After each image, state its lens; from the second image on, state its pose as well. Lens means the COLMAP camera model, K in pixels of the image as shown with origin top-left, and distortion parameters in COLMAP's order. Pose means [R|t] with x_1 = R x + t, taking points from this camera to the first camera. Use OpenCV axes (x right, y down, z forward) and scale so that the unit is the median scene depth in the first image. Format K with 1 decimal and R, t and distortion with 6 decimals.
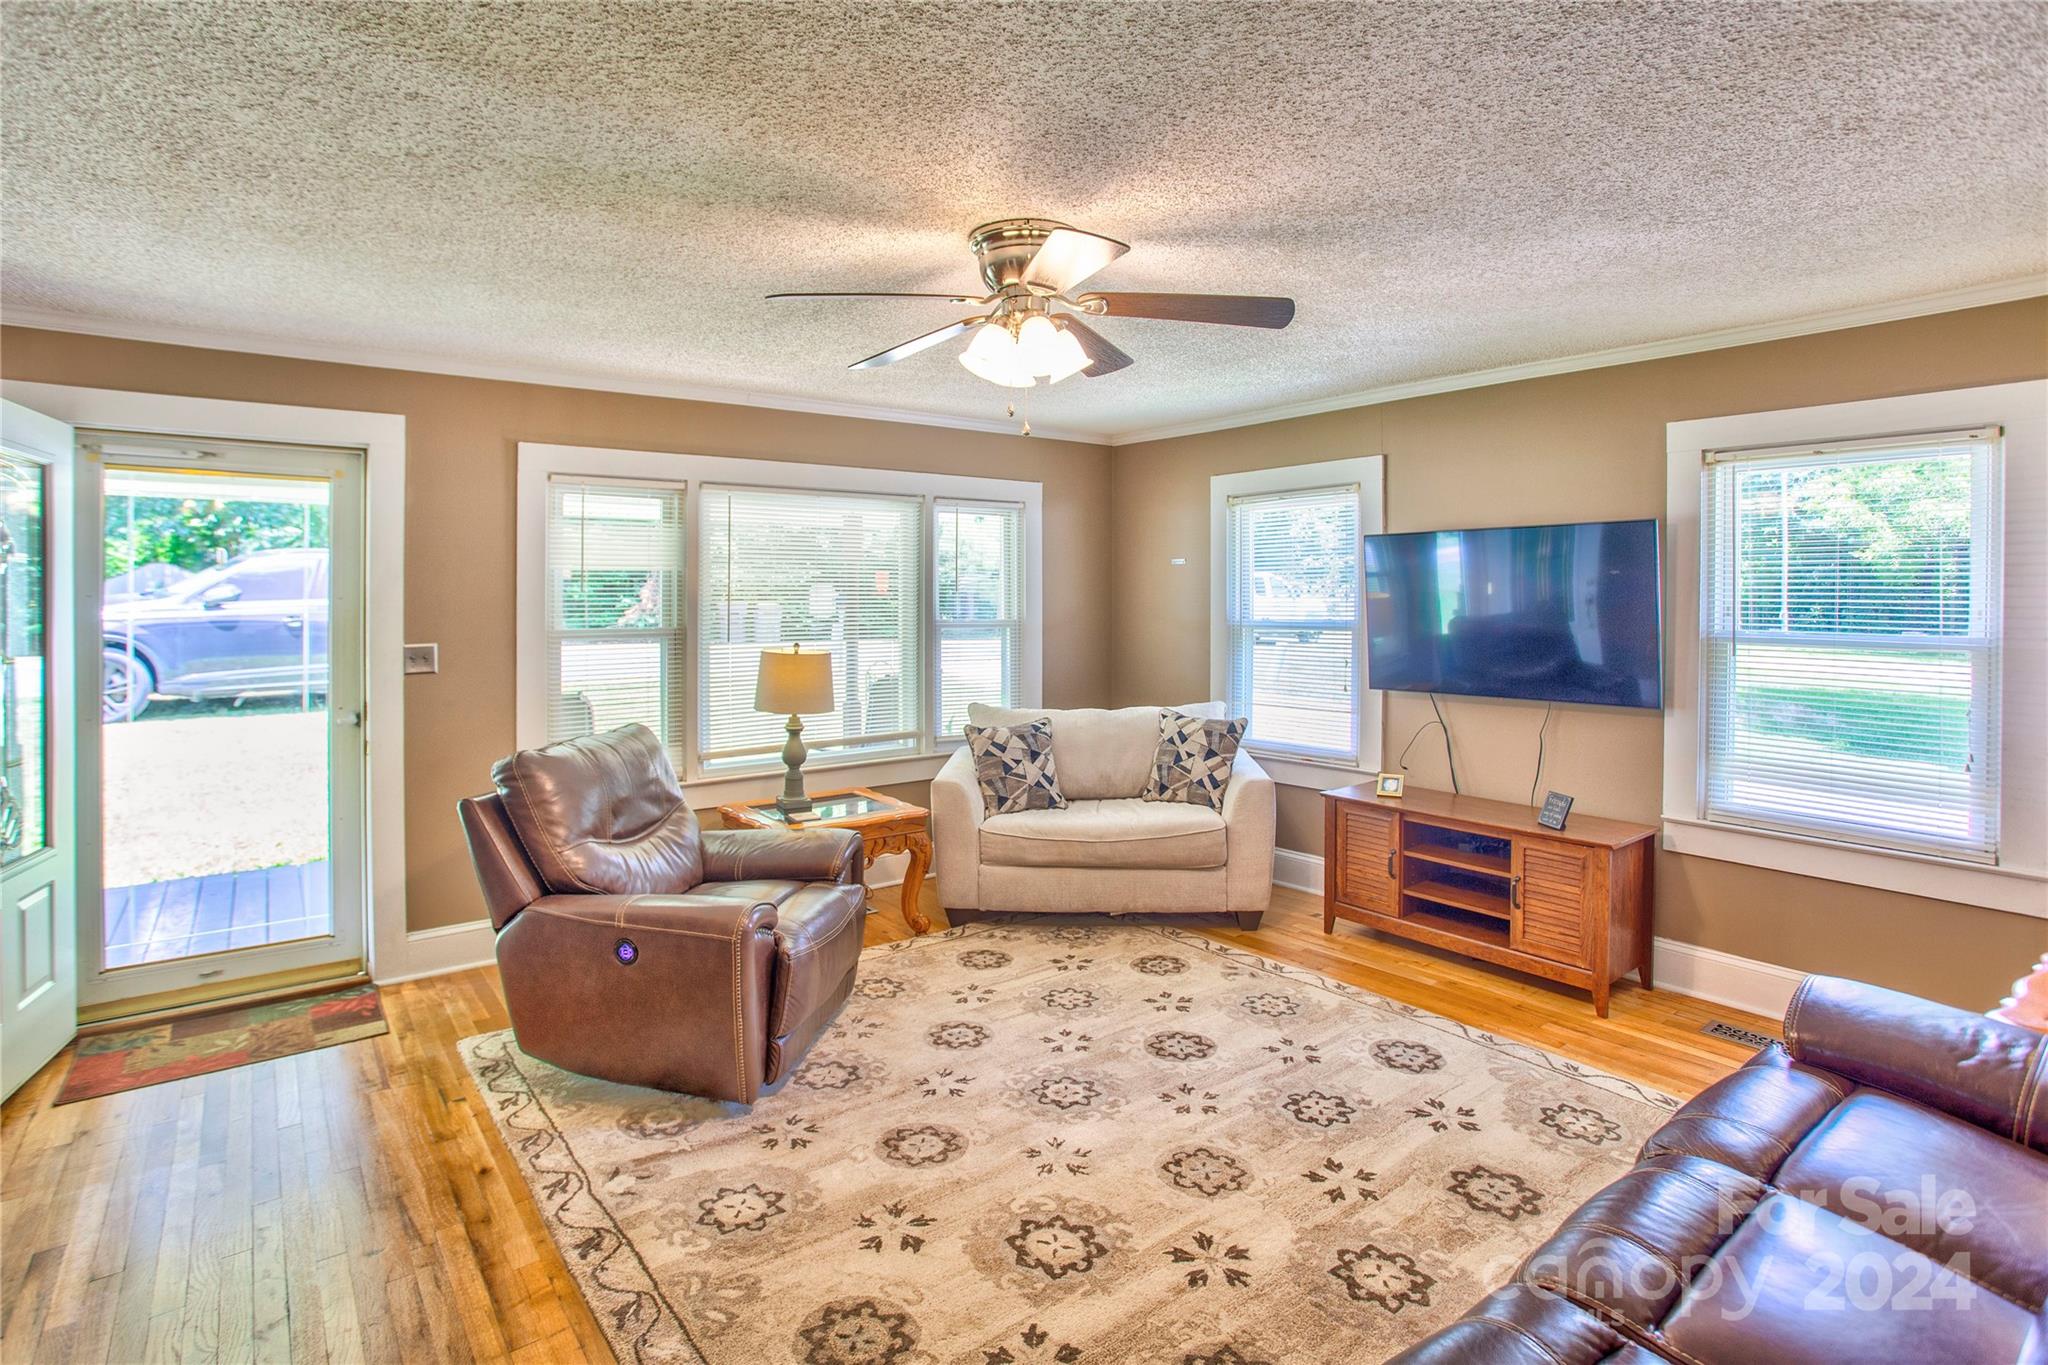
lens RADIAL K [[1028.1, 0, 1014.6], [0, 1028.1, 595.6], [0, 0, 1]] dist [-0.087864, 0.035904]
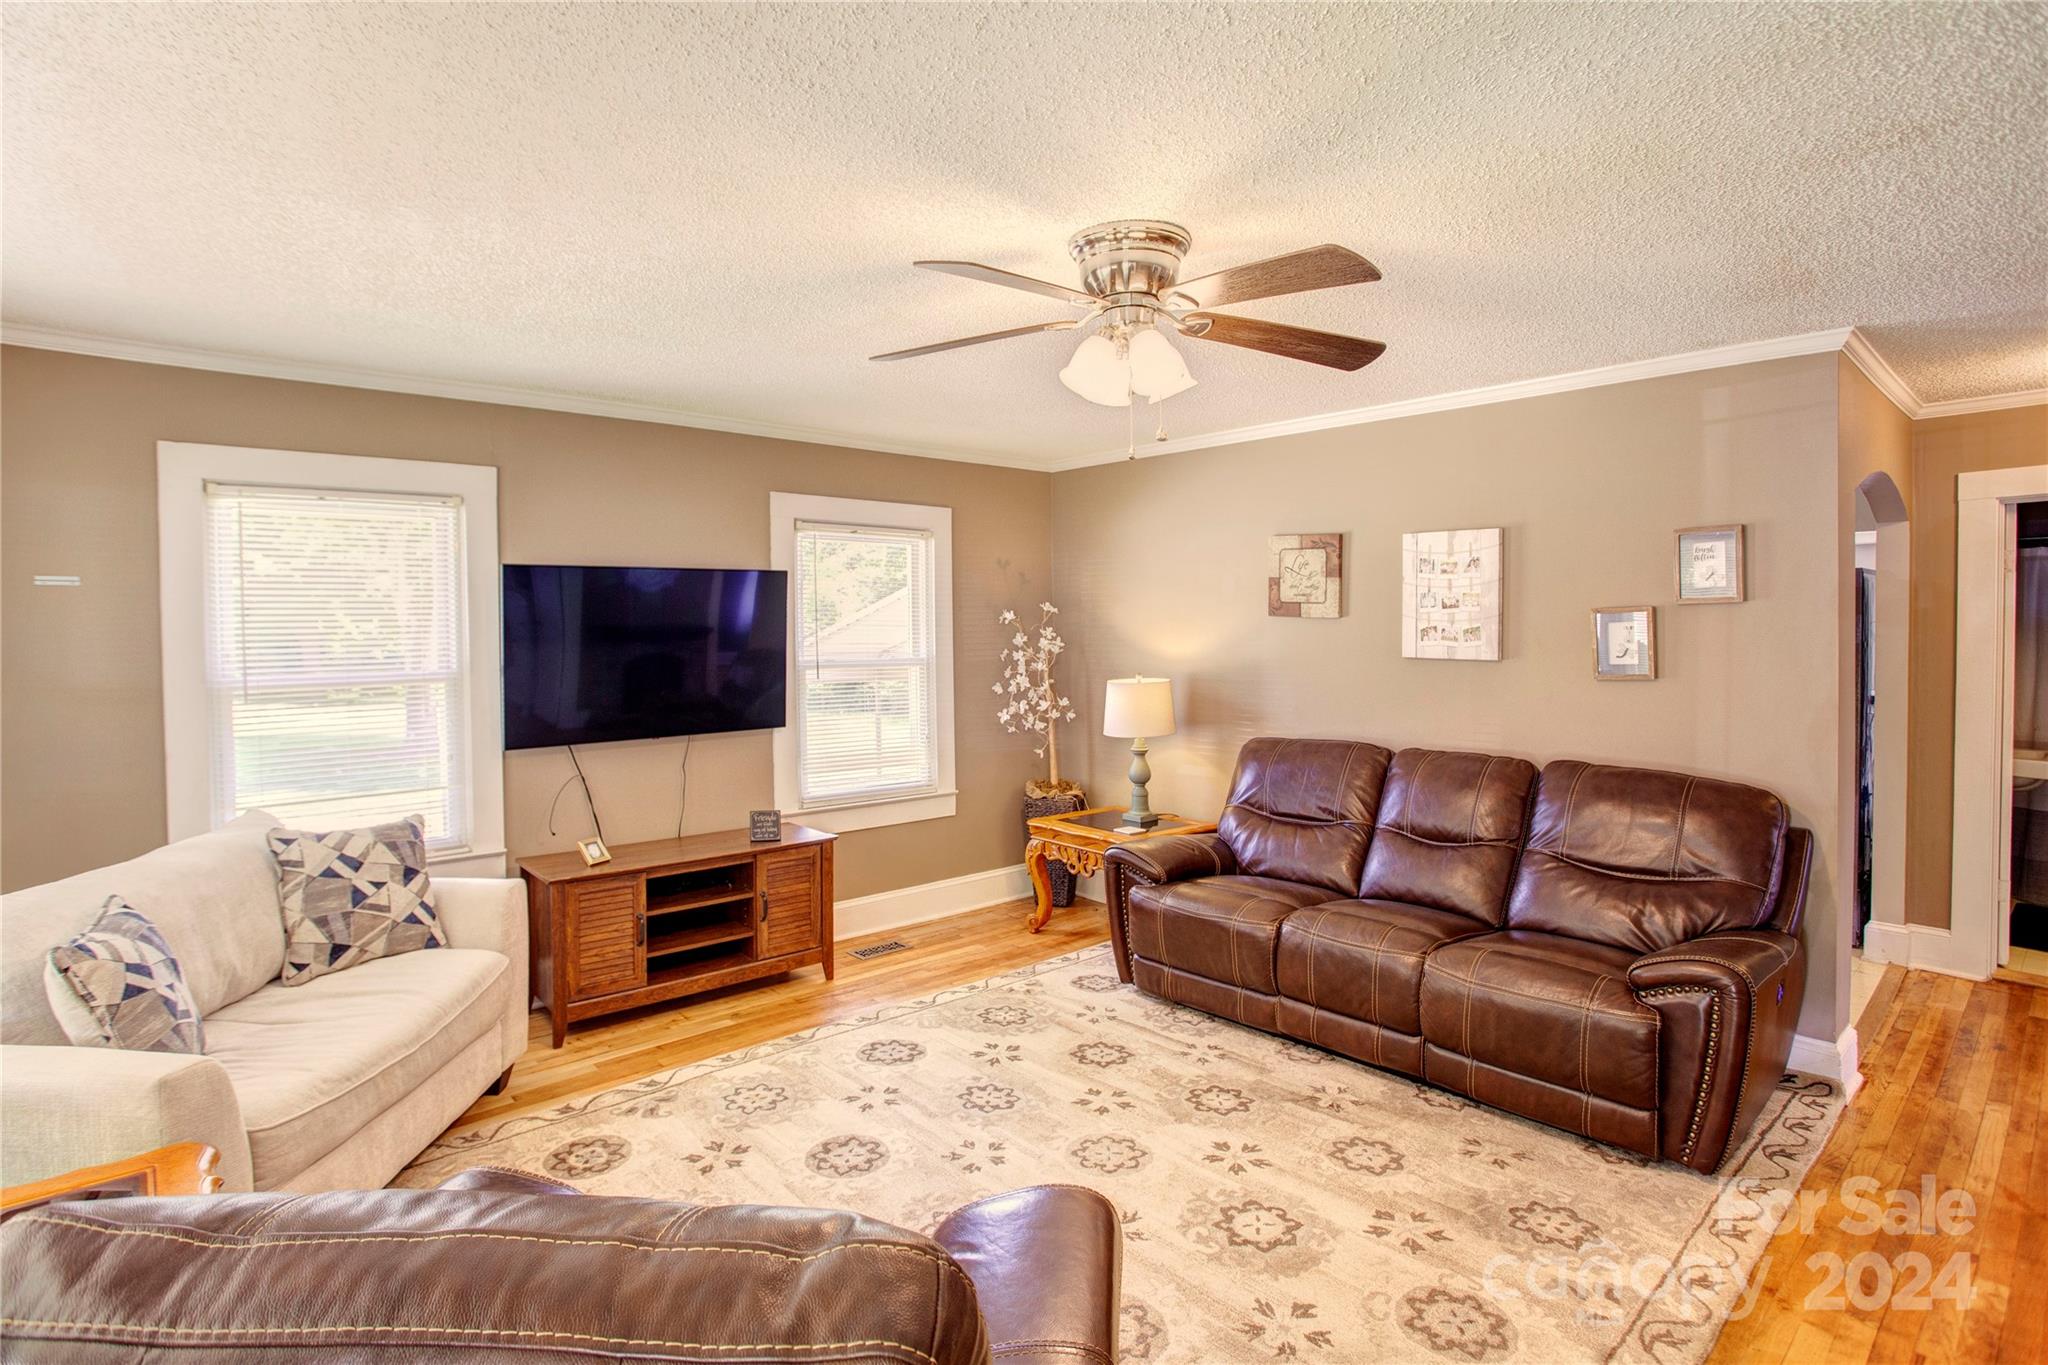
lens RADIAL K [[1013.8, 0, 1019.3], [0, 1013.8, 652.4], [0, 0, 1]] dist [-0.079839, 0.028812]
pose [[-0.081324, -0.022689, 0.996429, -0.675499], [0.008677, 0.999687, 0.023472, -0.004408], [-0.996650, 0.010555, -0.081102, 0.902184]]
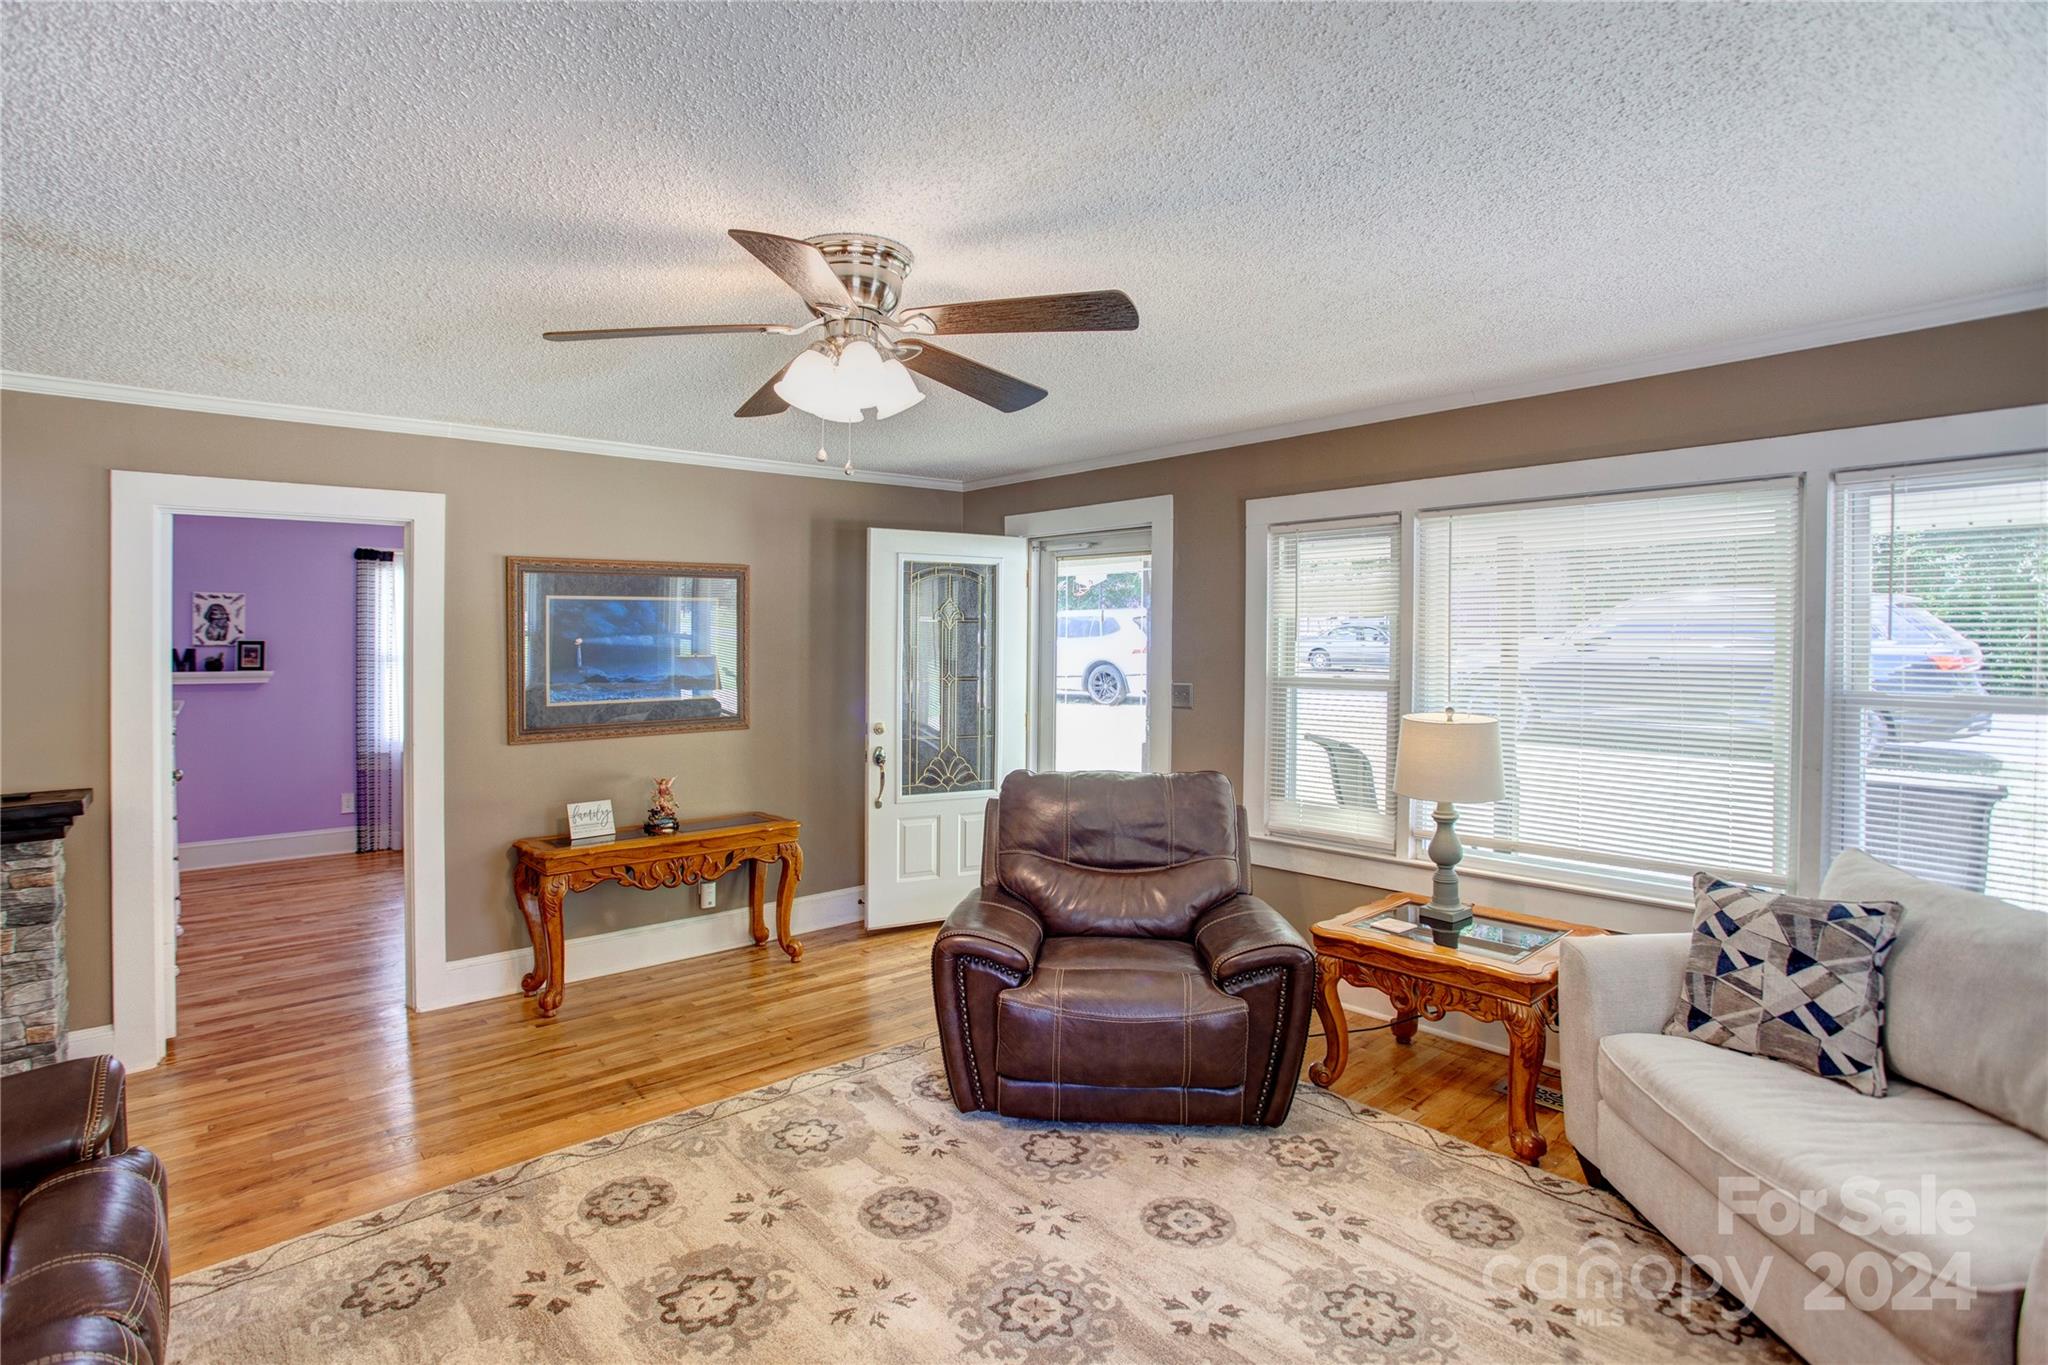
lens RADIAL K [[1028.1, 0, 1014.6], [0, 1028.1, 595.6], [0, 0, 1]] dist [-0.087864, 0.035904]
pose [[0.064363, -0.031468, -0.997430, 0.719173], [-0.006259, 0.999470, -0.031937, -0.016052], [0.997907, 0.008298, 0.064132, 0.831372]]
